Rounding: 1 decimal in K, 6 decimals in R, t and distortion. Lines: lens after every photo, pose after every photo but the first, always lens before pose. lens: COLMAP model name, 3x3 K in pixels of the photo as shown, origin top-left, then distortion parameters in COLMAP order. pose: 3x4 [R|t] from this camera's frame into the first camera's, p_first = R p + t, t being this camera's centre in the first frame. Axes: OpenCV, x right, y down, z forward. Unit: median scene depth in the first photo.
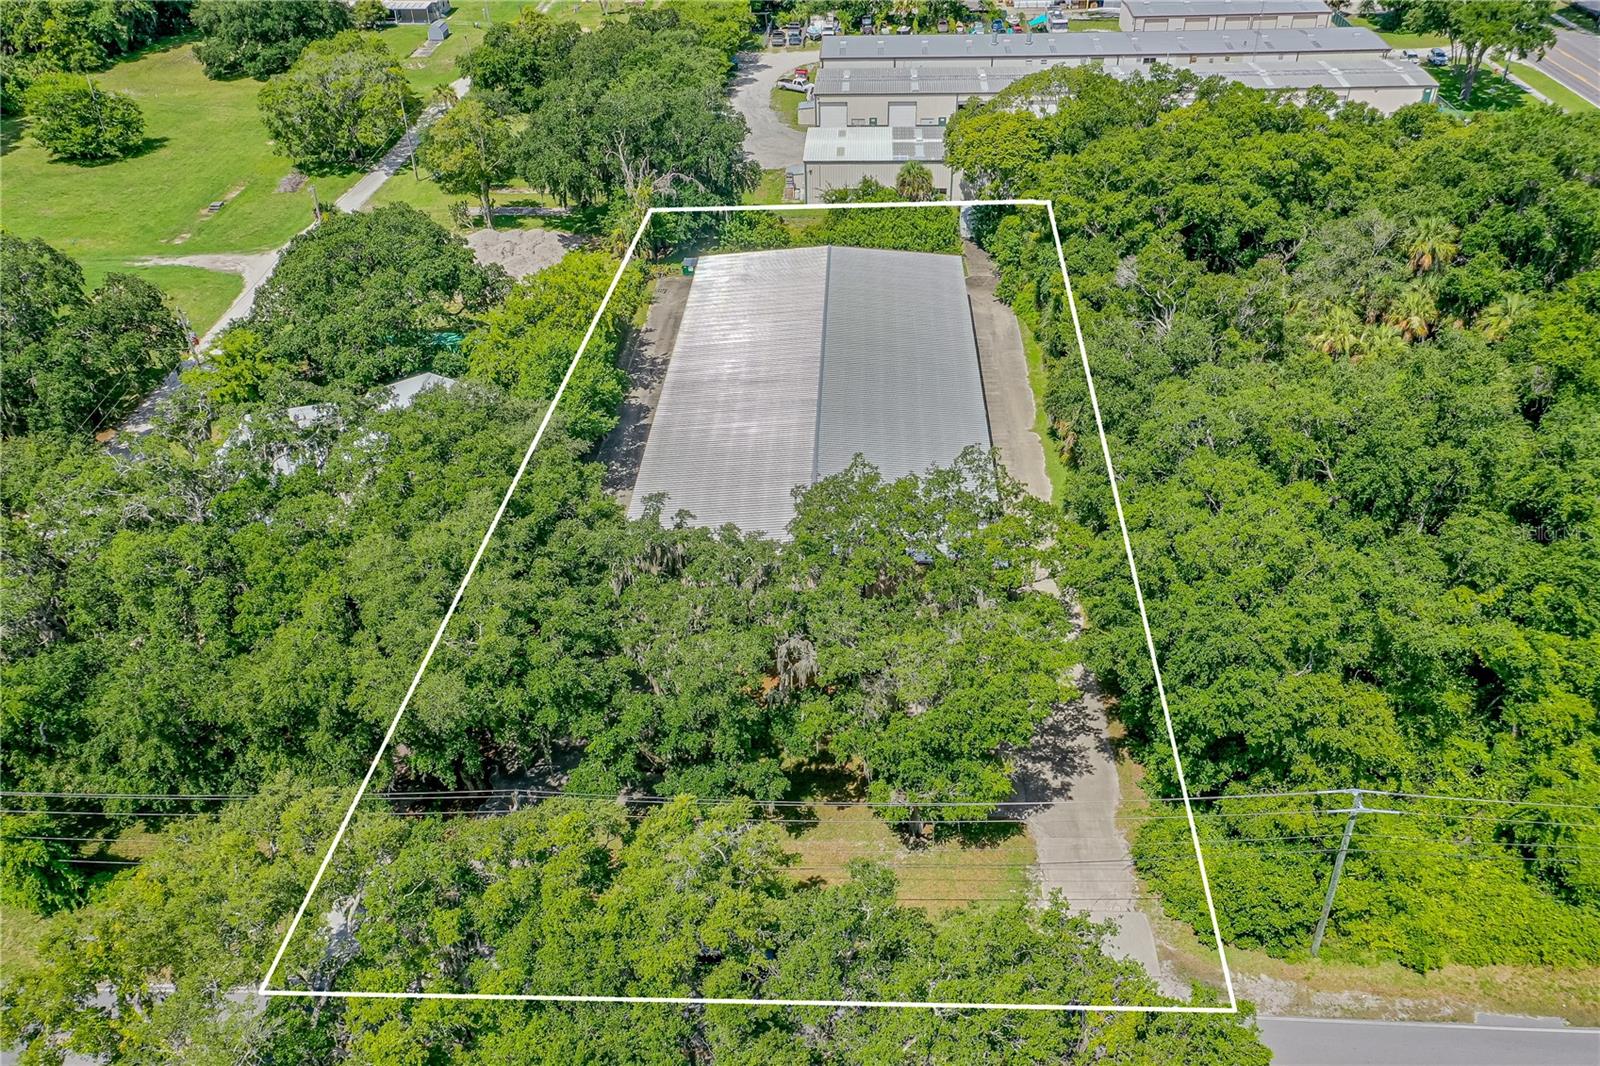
lens RADIAL K [[1280.4, 0, 828.5], [0, 1280.4, 534.3], [0, 0, 1]] dist [0.046042, -0.004939]
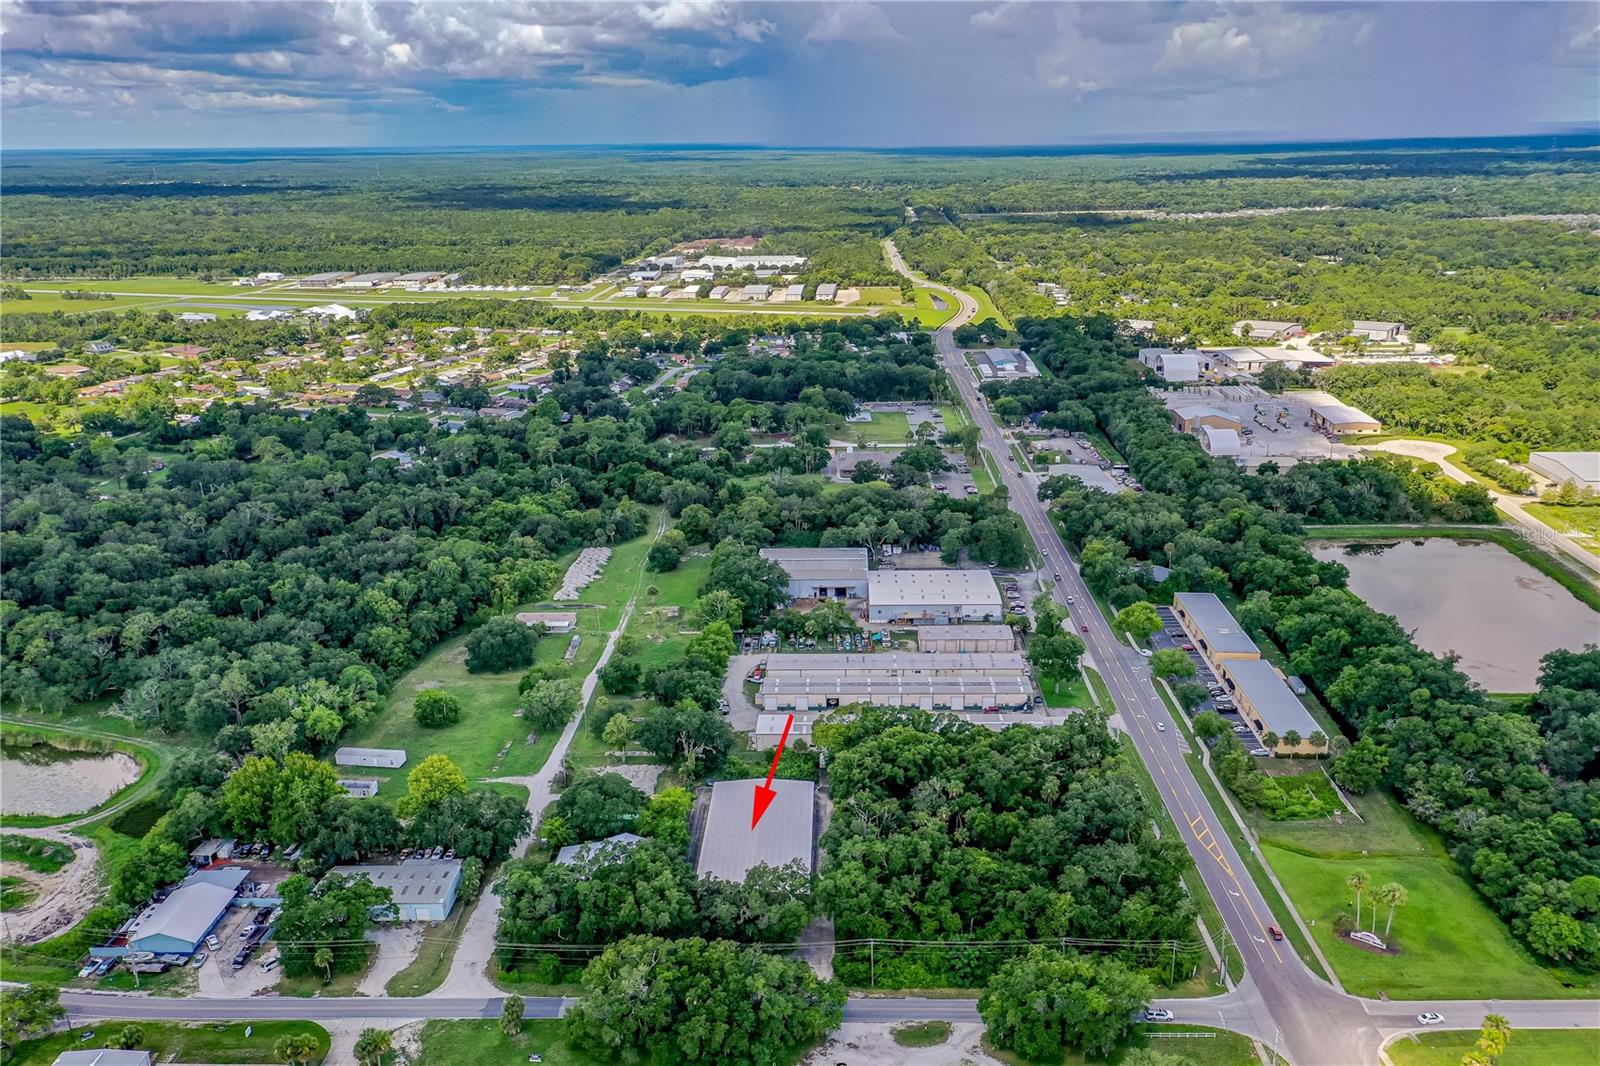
lens RADIAL K [[1280.4, 0, 828.5], [0, 1280.4, 534.3], [0, 0, 1]] dist [0.046042, -0.004939]
pose [[0.999782, 0.001405, 0.020846, 0.129300], [0.004991, 0.952784, -0.303608, 0.162951], [-0.020289, 0.303646, 0.952569, -2.743584]]
